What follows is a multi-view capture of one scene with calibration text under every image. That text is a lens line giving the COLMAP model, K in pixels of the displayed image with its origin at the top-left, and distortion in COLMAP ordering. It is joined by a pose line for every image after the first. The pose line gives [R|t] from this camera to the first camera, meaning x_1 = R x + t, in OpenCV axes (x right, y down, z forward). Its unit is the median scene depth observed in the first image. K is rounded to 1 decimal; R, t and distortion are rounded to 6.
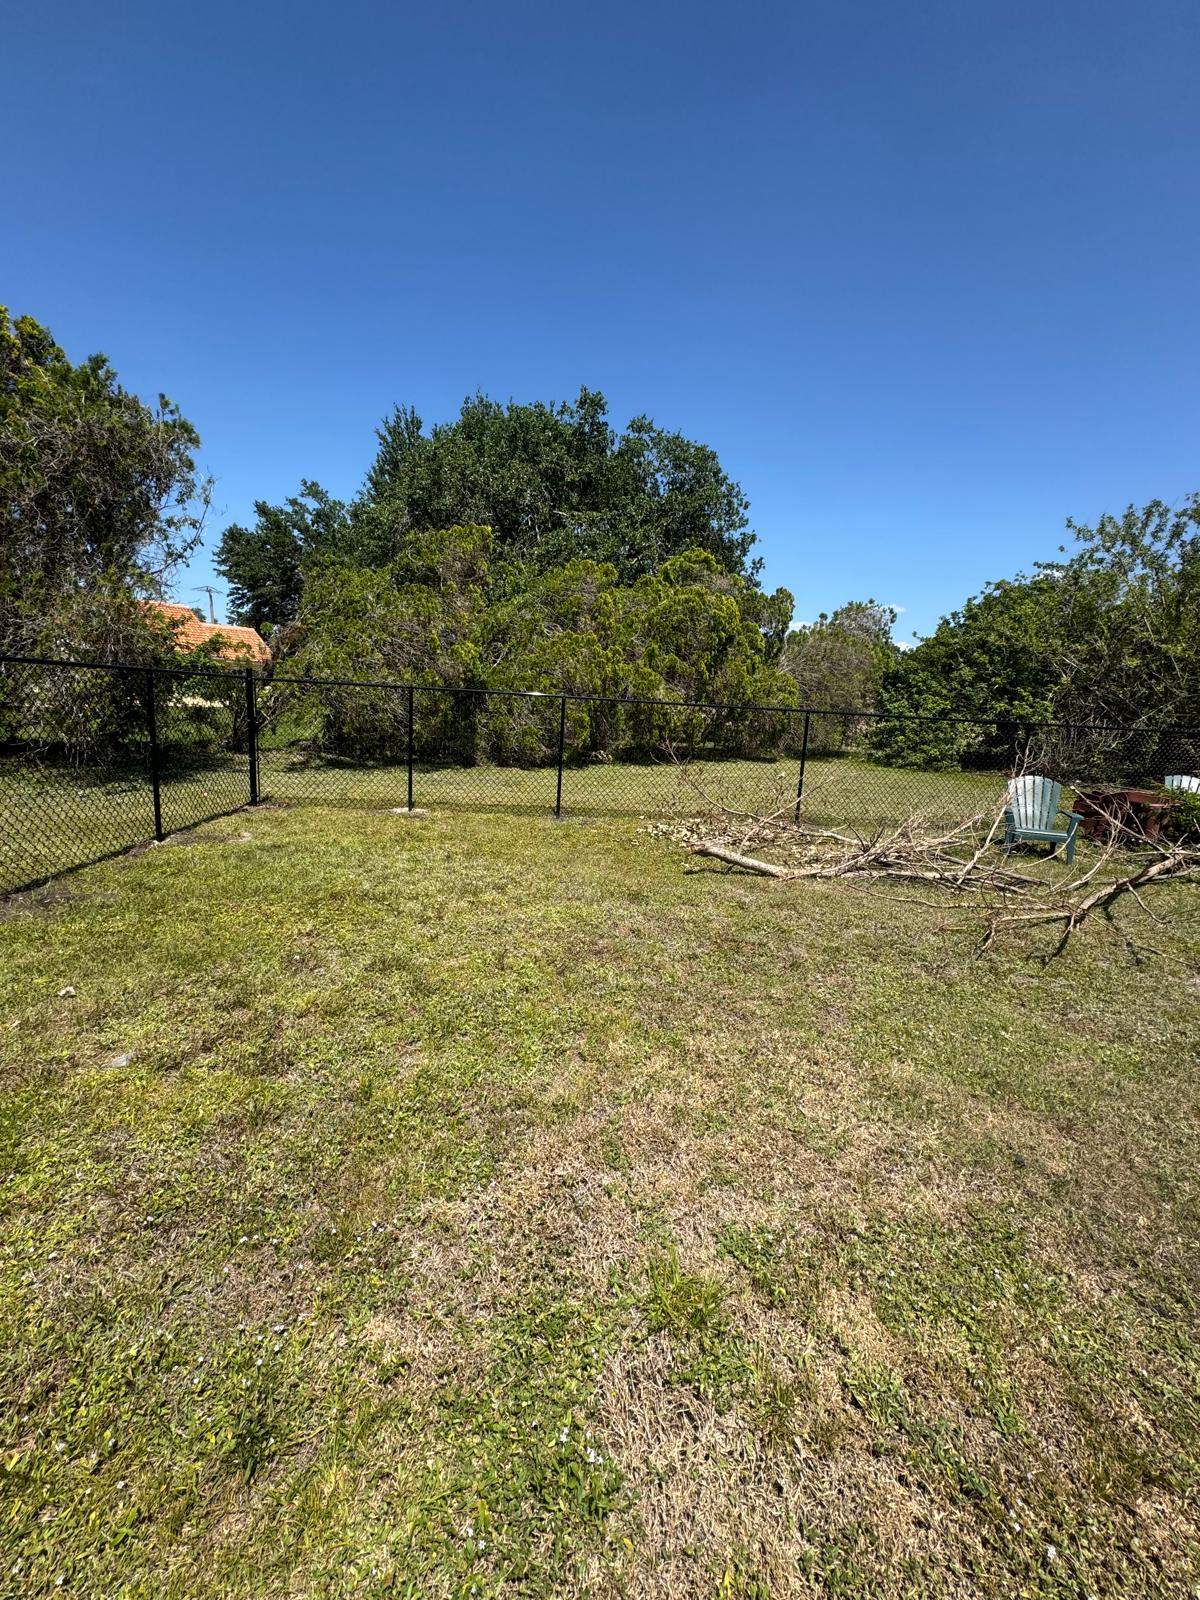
lens RADIAL K [[637.5, 0, 593.9], [0, 637.5, 801.8], [0, 0, 1]] dist [-0.000689, 0.000081]
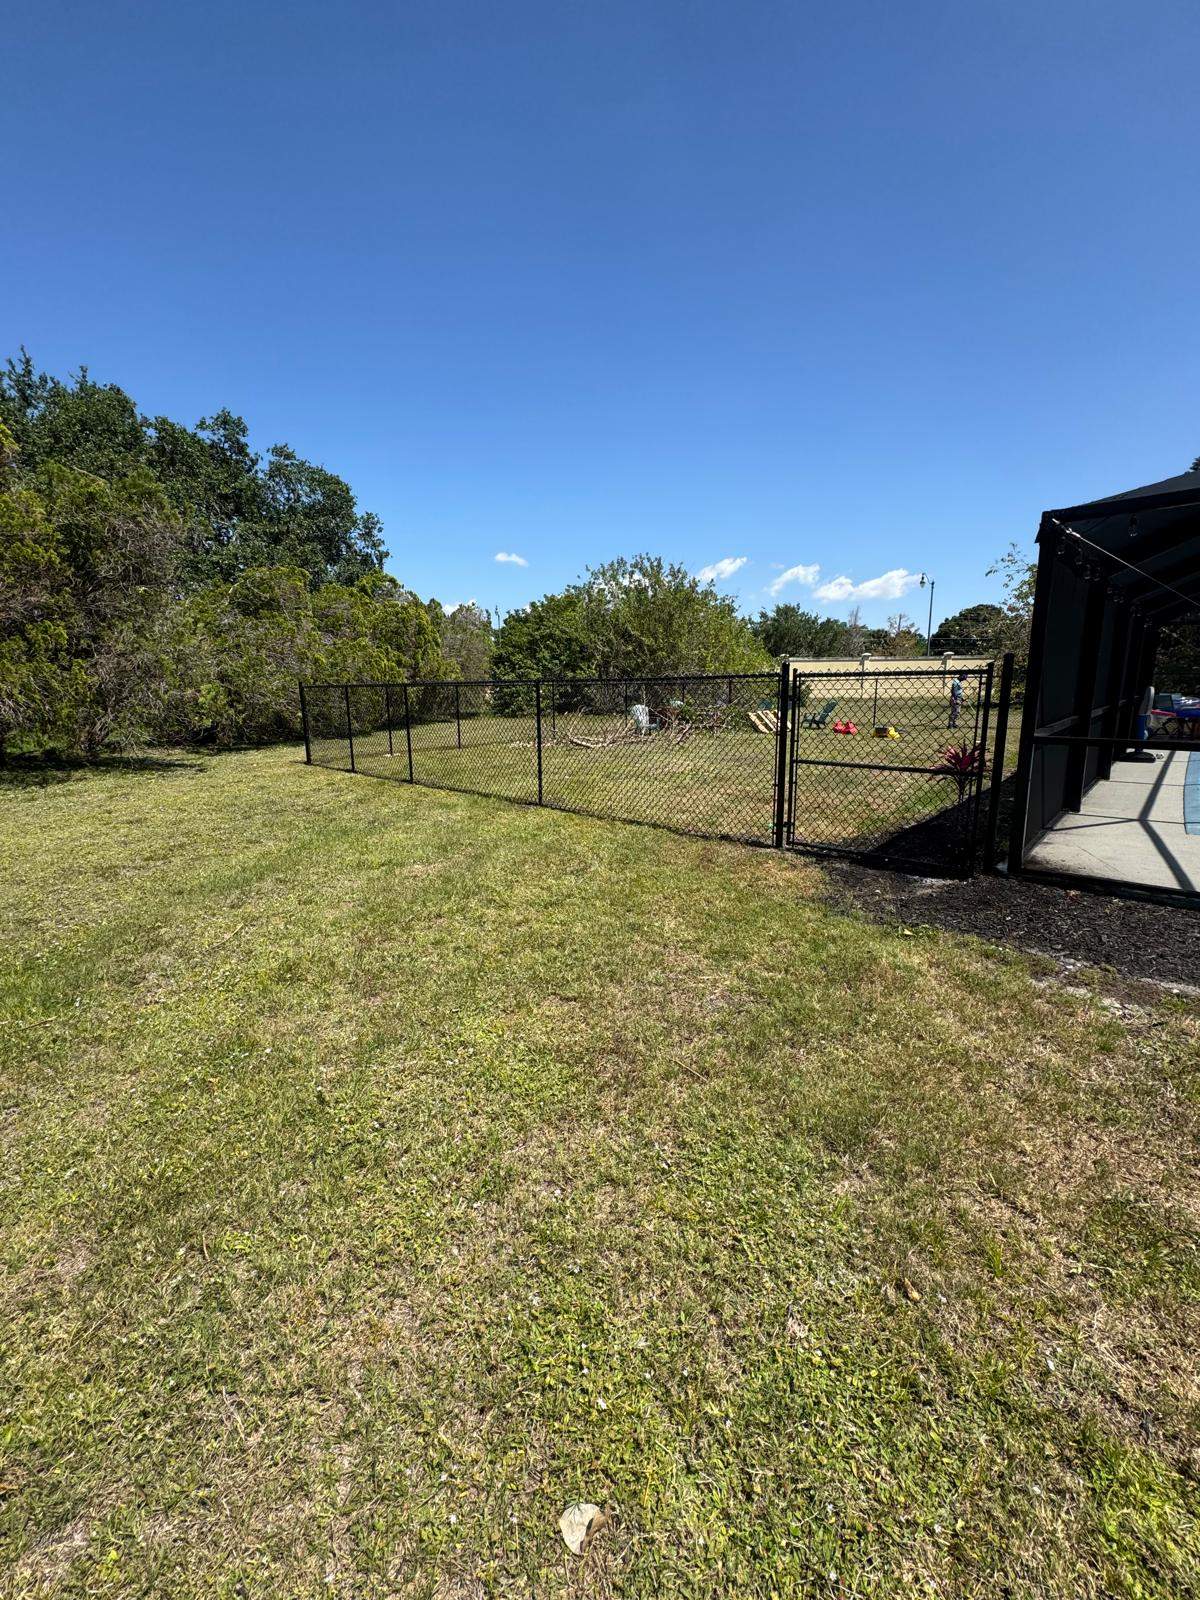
lens RADIAL K [[633.1, 0, 595.1], [0, 633.1, 803.9], [0, 0, 1]] dist [-0.000555, 0.000151]
pose [[0.742610, -0.189180, 0.642449, -0.389551], [0.162019, 0.981528, 0.101749, 0.022387], [-0.649831, 0.028529, 0.759543, -0.256696]]
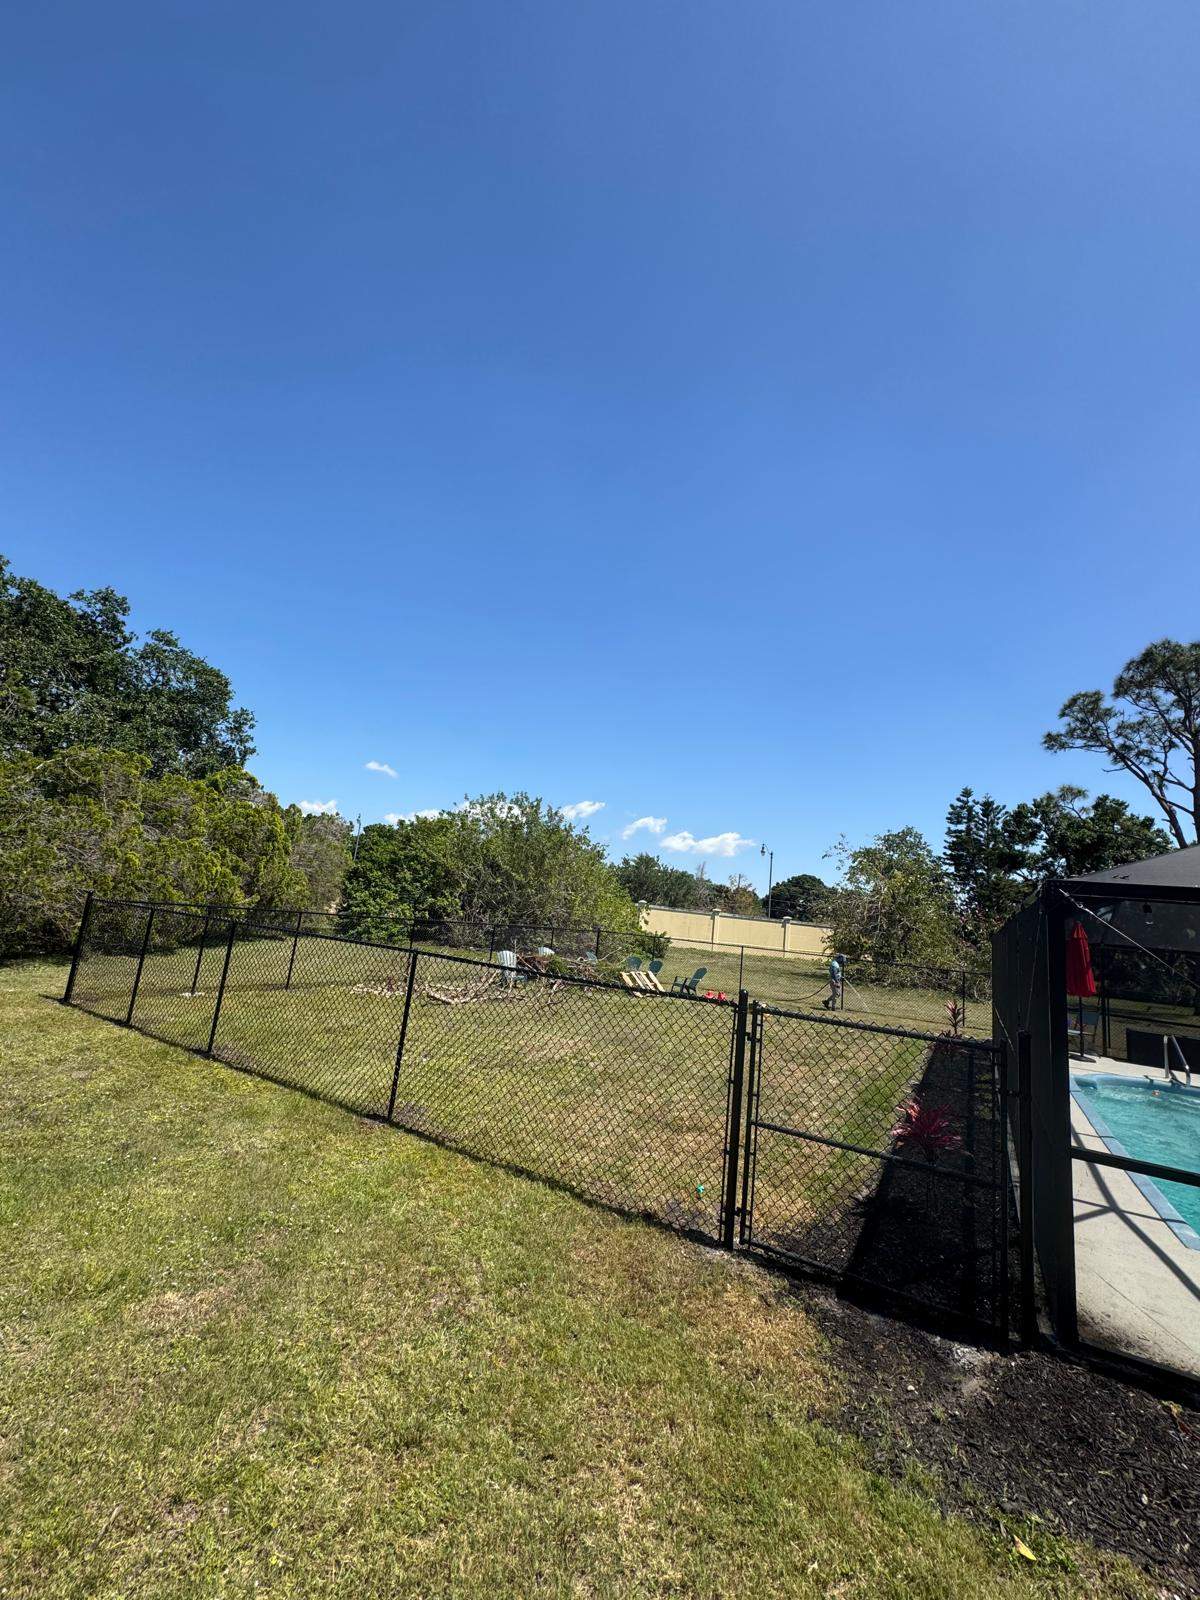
lens RADIAL K [[633.1, 0, 595.1], [0, 633.1, 803.9], [0, 0, 1]] dist [-0.000555, 0.000151]
pose [[0.575633, 0.144409, 0.804856, -0.361903], [0.060910, 0.973976, -0.218315, -0.014046], [-0.815436, 0.174694, 0.551857, -0.198067]]
